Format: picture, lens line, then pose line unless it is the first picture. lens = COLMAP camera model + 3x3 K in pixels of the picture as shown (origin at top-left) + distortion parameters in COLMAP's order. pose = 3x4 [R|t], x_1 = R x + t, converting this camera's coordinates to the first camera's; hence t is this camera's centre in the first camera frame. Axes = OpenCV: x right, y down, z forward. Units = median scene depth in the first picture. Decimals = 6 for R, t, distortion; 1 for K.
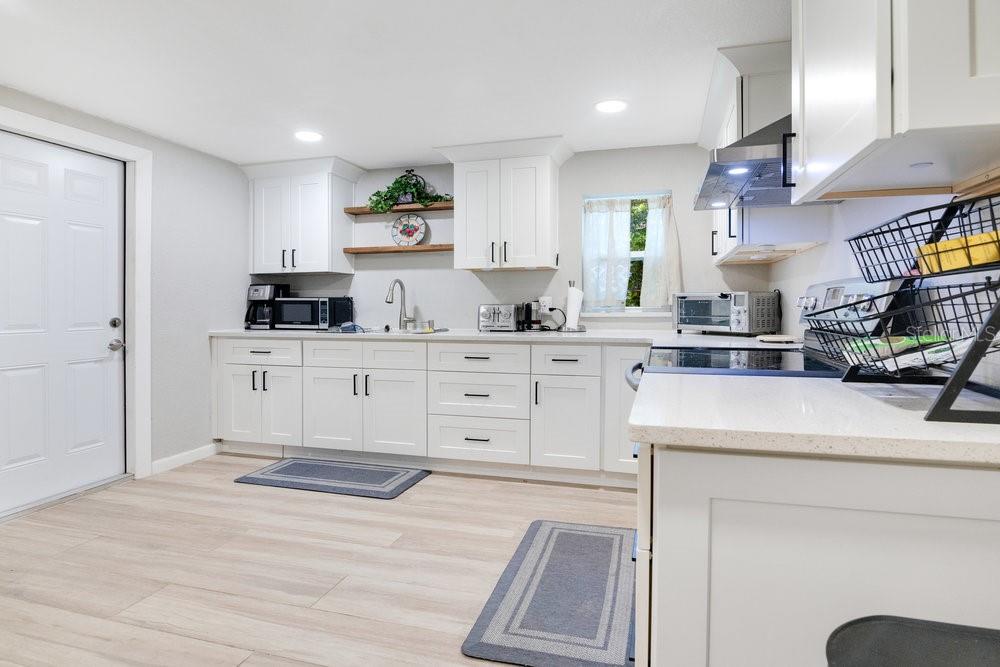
lens RADIAL K [[483.0, 0, 547.7], [0, 483.0, 306.7], [0, 0, 1]] dist [-0.019275, 0.000169]
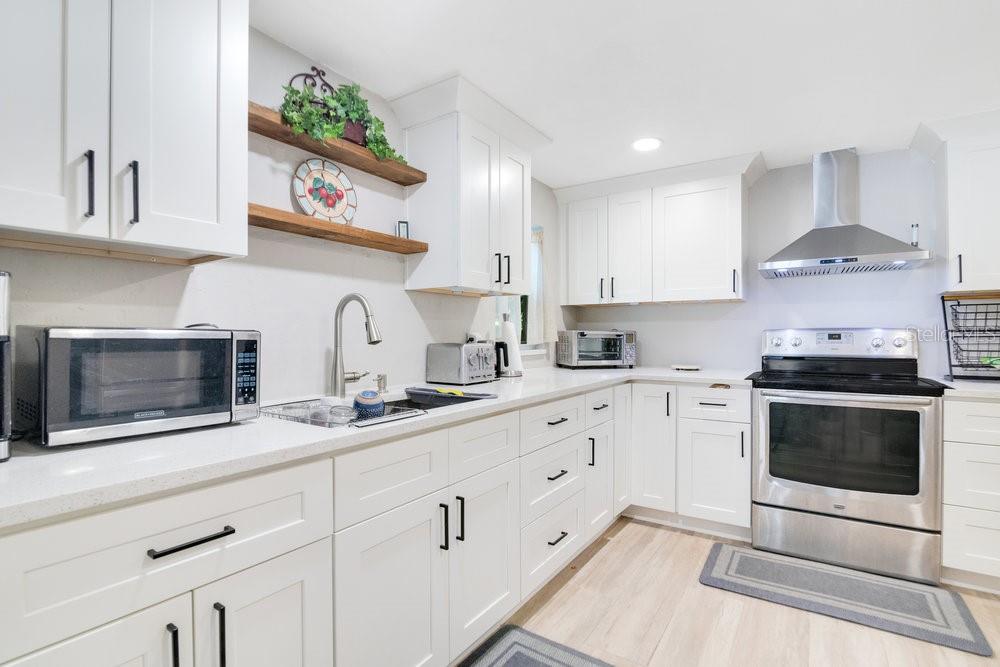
lens RADIAL K [[483.0, 0, 492.5], [0, 483.0, 335.4], [0, 0, 1]] dist [-0.019275, 0.000169]
pose [[0.400798, 0.005866, 0.916147, -0.893842], [-0.001209, 0.999982, -0.005874, -0.016008], [-0.916165, 0.001247, 0.400798, 0.873130]]
